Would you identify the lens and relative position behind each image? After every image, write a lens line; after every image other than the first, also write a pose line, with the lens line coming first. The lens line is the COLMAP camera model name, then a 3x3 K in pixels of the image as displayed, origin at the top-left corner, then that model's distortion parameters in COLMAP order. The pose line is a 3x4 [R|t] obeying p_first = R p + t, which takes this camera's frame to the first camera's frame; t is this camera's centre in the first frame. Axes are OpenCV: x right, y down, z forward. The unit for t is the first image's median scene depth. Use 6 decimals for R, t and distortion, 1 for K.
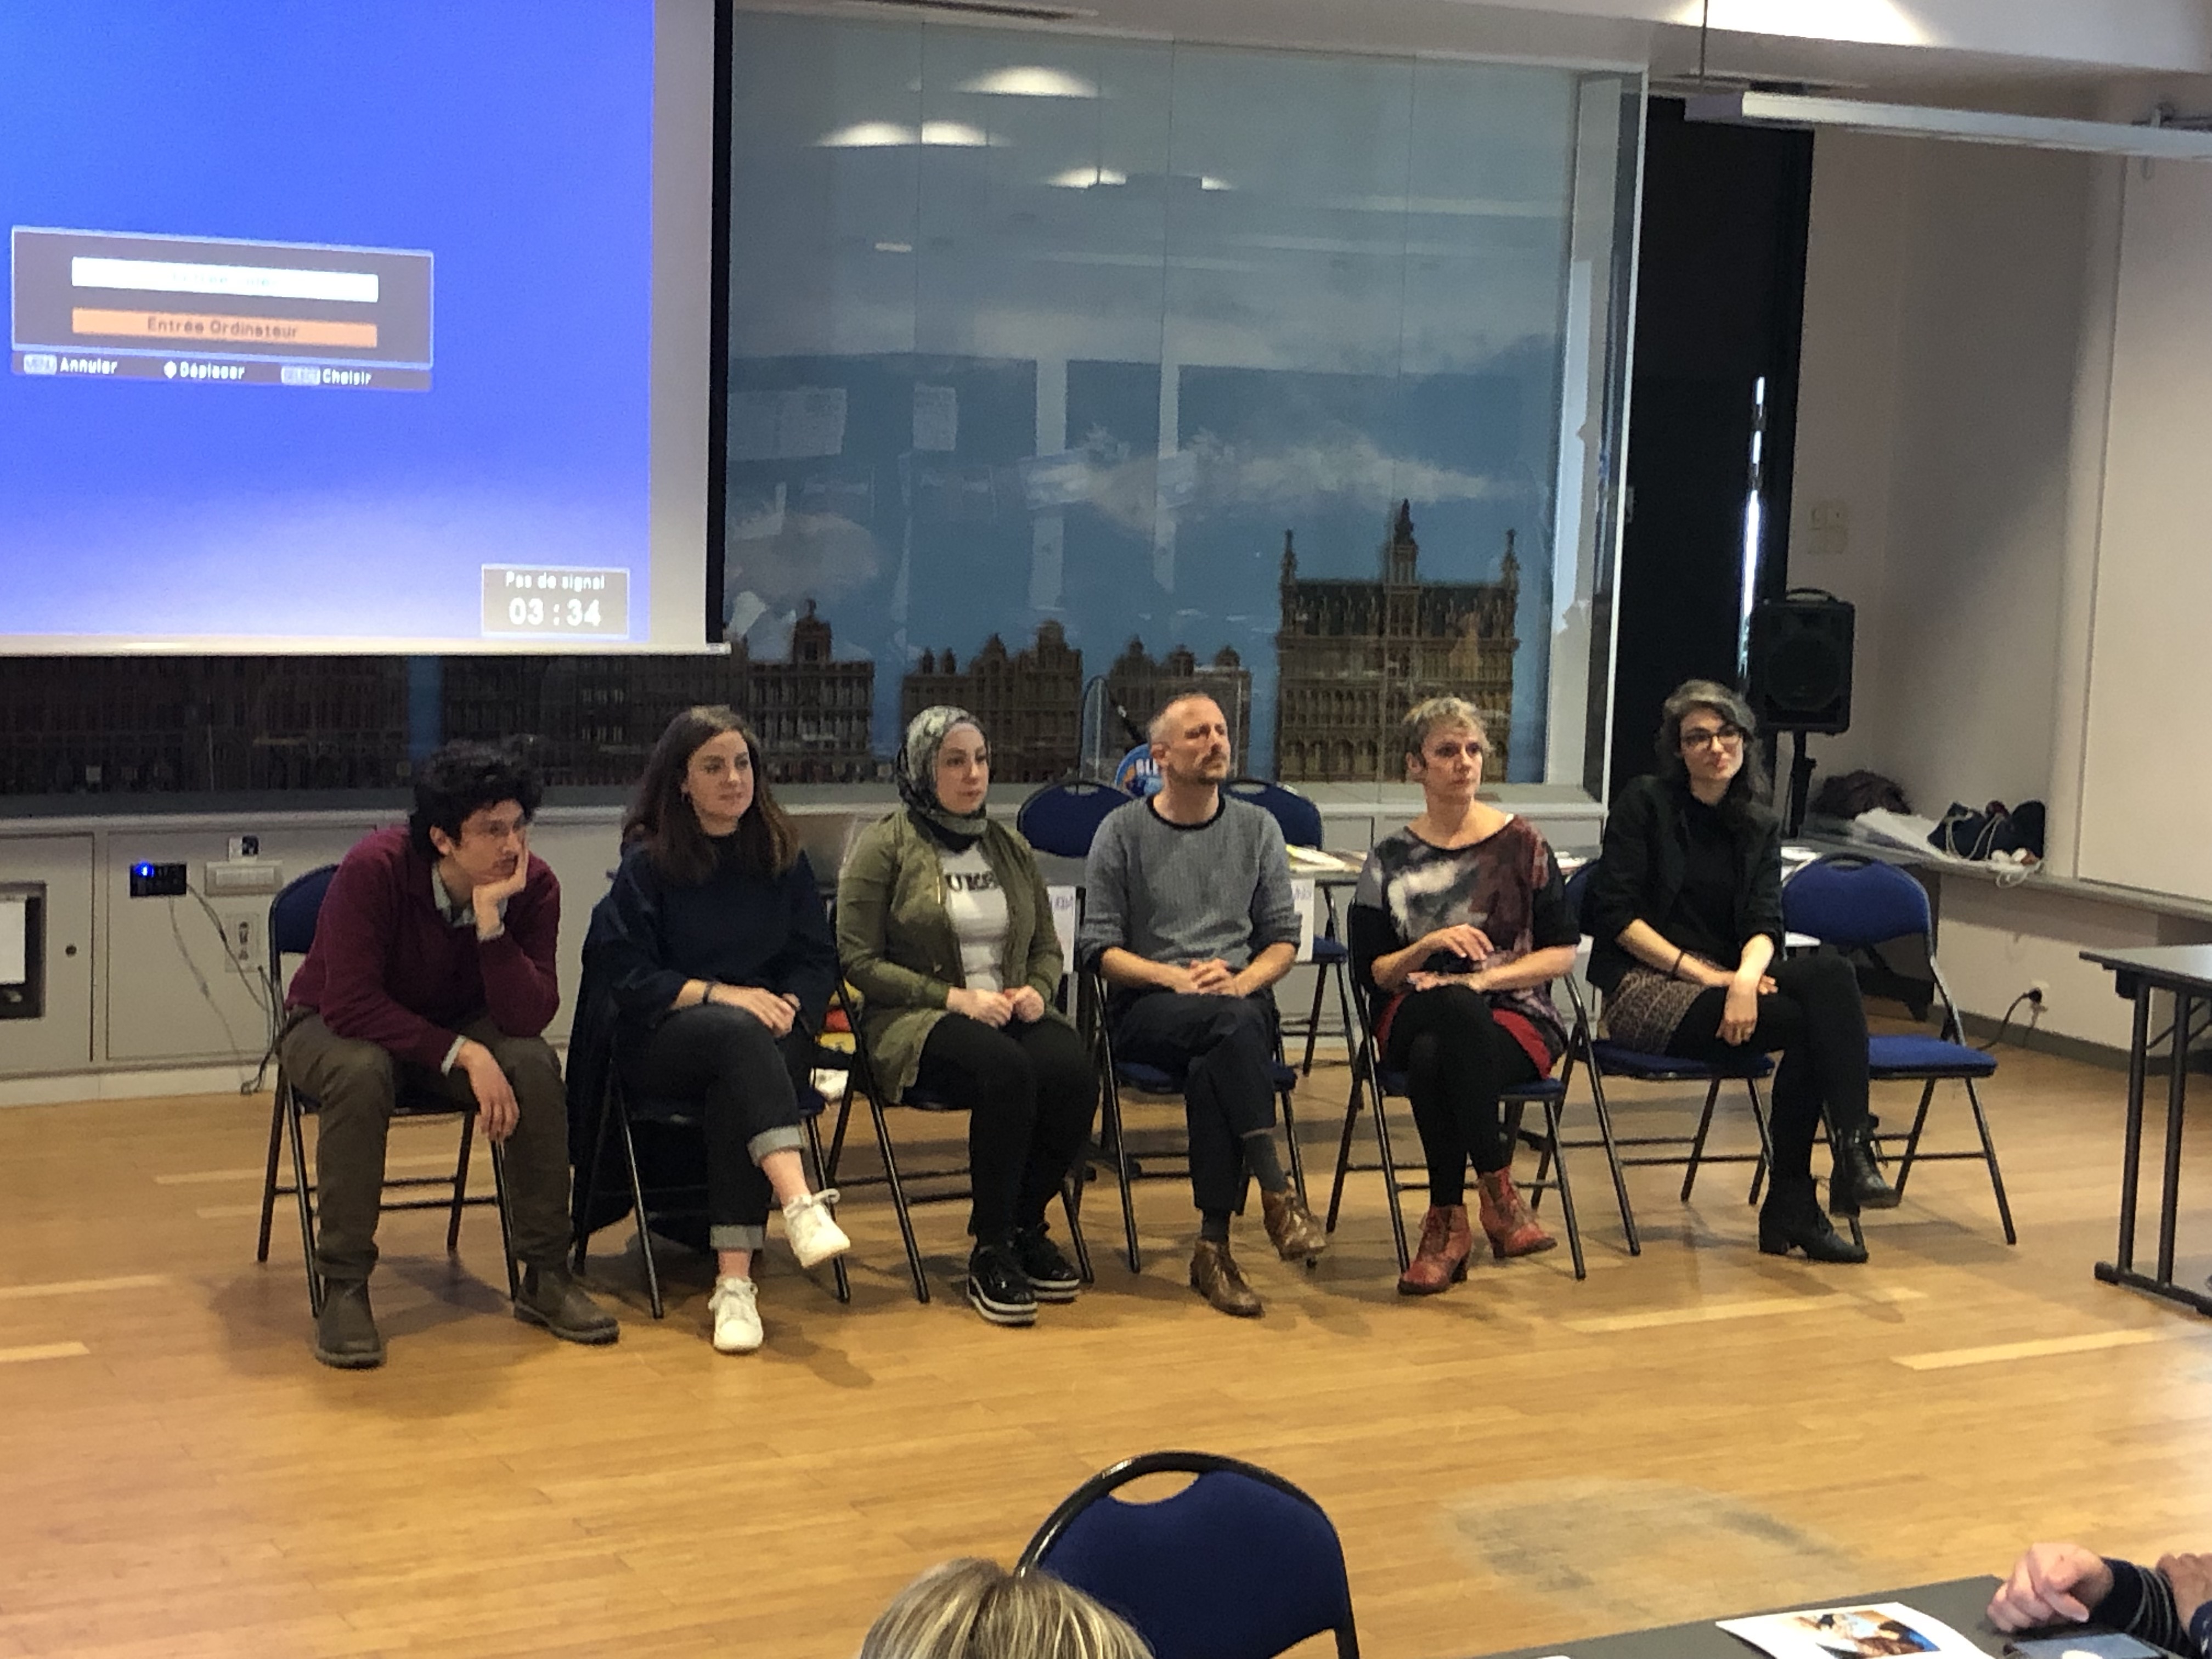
lens RADIAL K [[3599.9, 0, 1105.8], [0, 3599.9, 831.4], [0, 0, 1]] dist [0.023499, 0.000000]
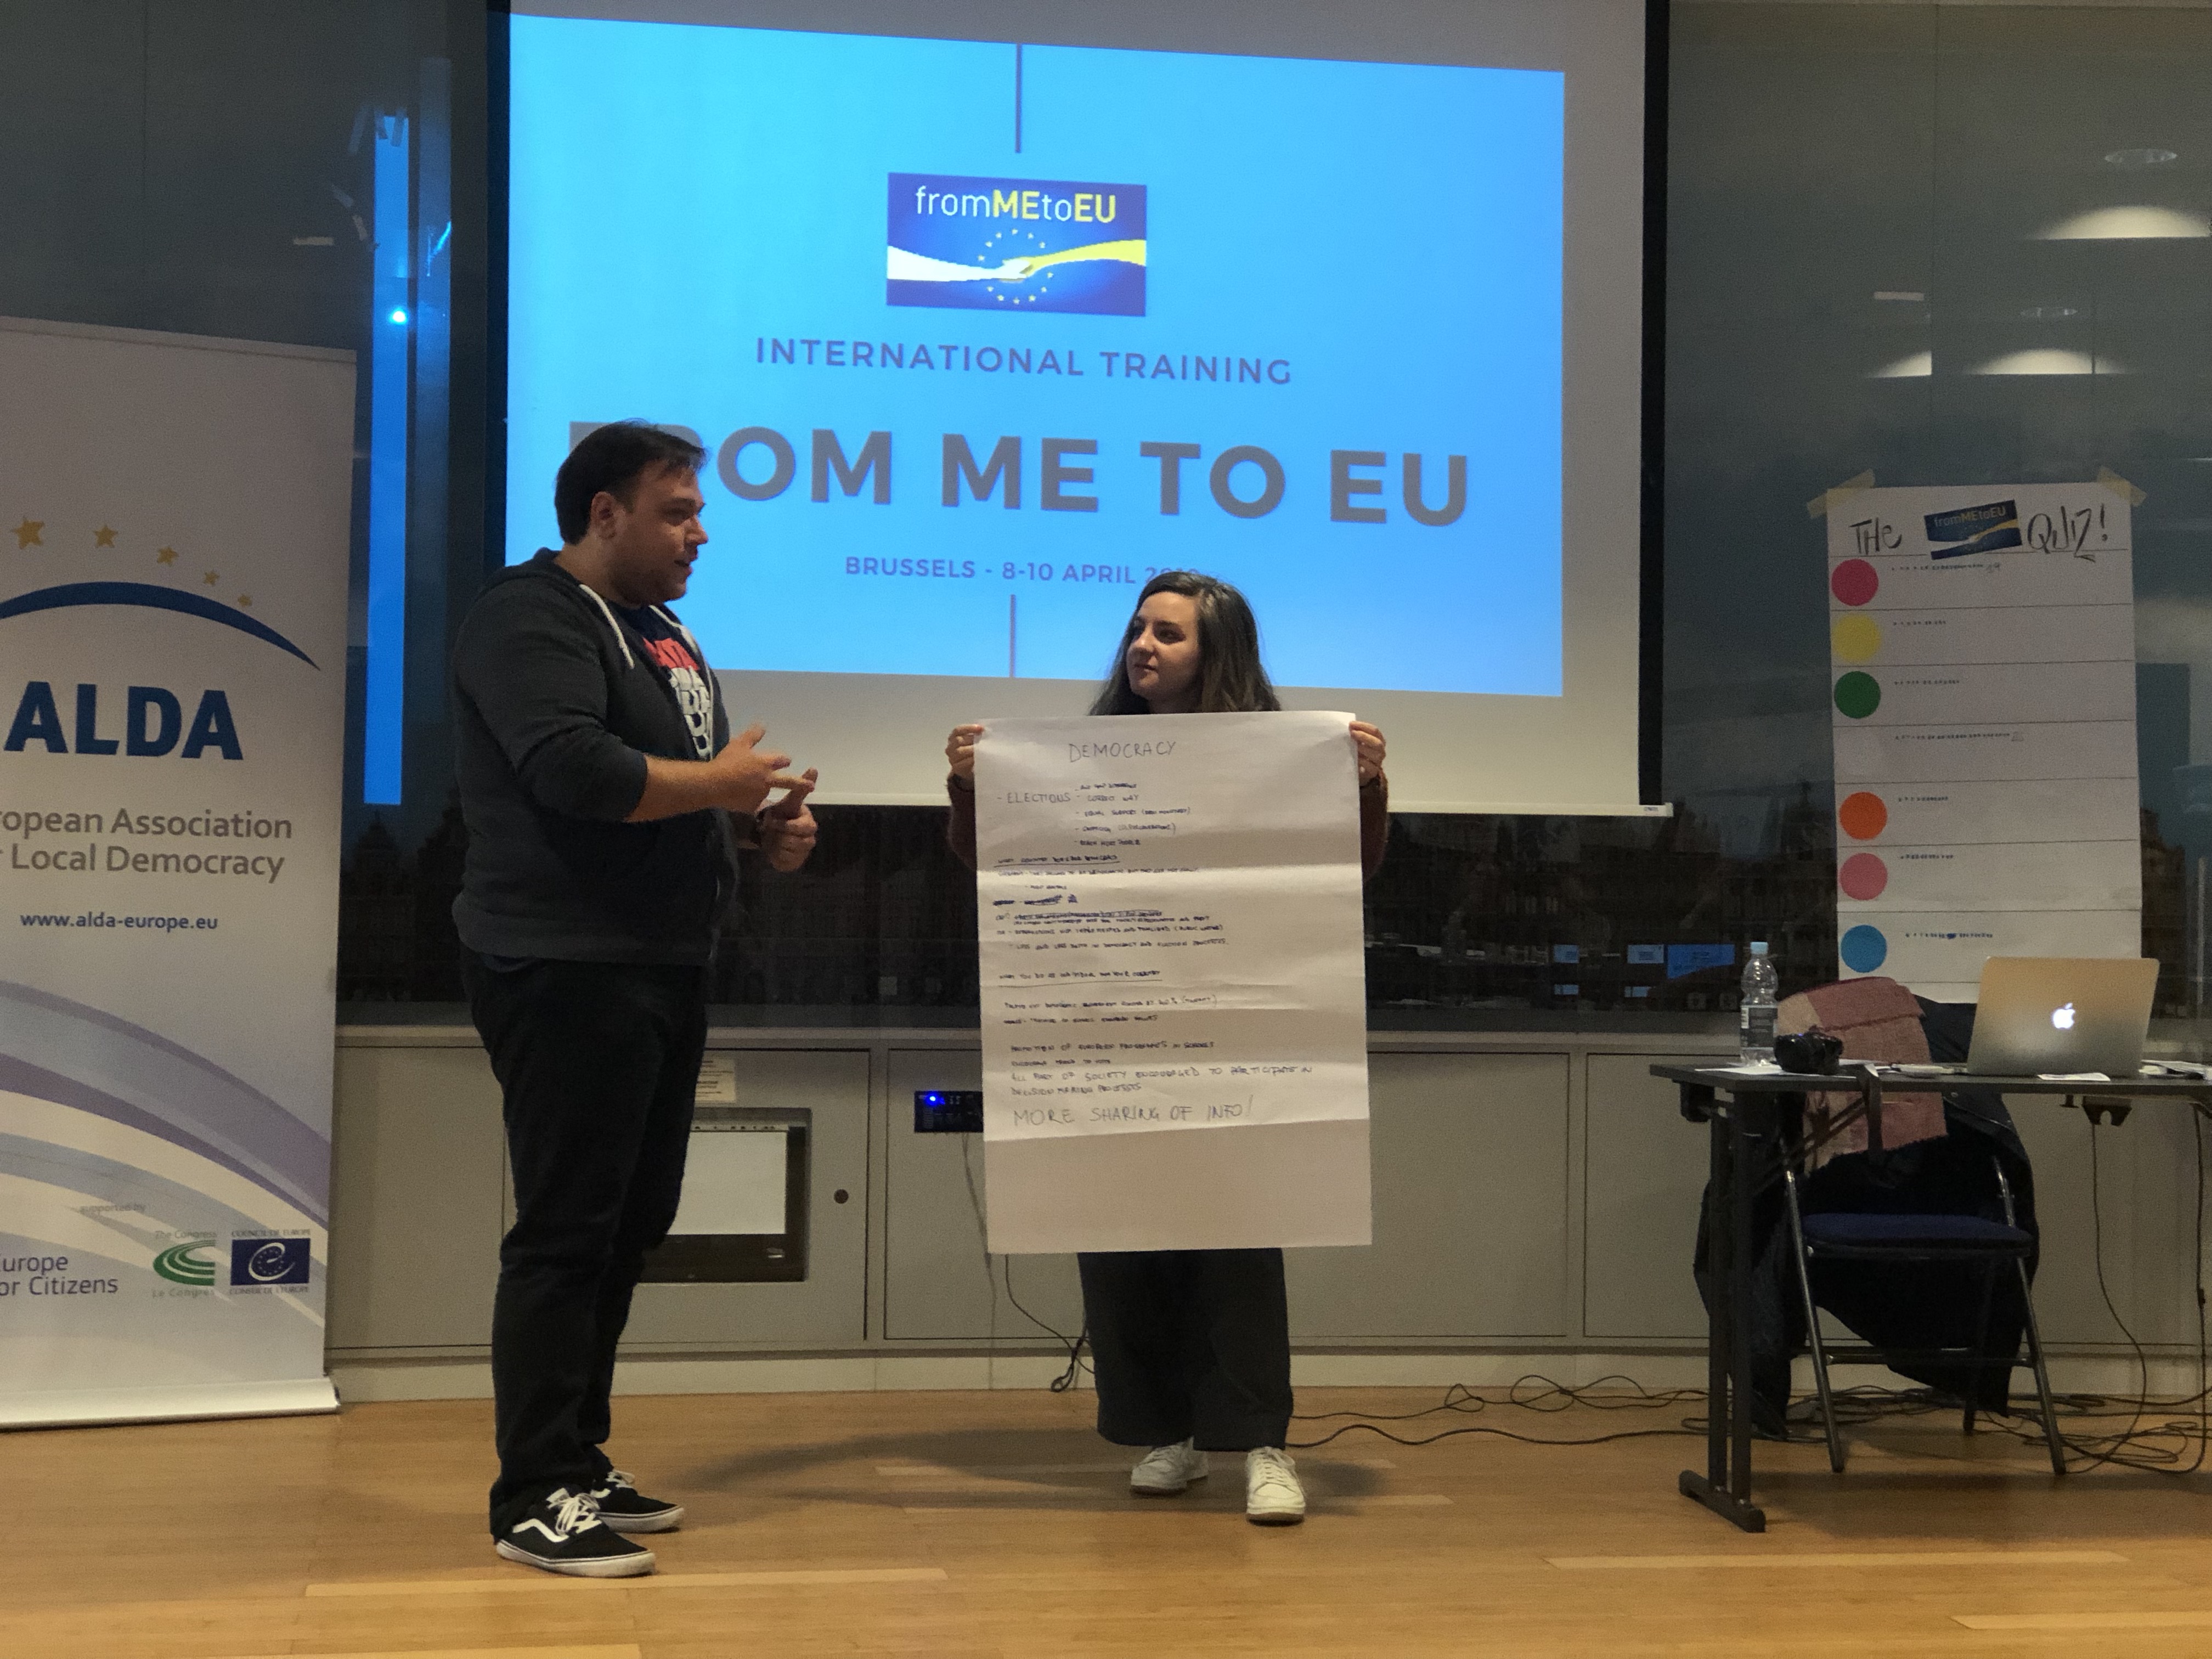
lens RADIAL K [[3667.5, 0, 1108.0], [0, 3667.5, 826.9], [0, 0, 1]] dist [-0.062707, 0.000000]
pose [[0.944642, -0.026182, -0.327055, 0.035748], [-0.022968, 0.989089, -0.145519, 0.067895], [0.327297, 0.144975, 0.933734, 0.247071]]
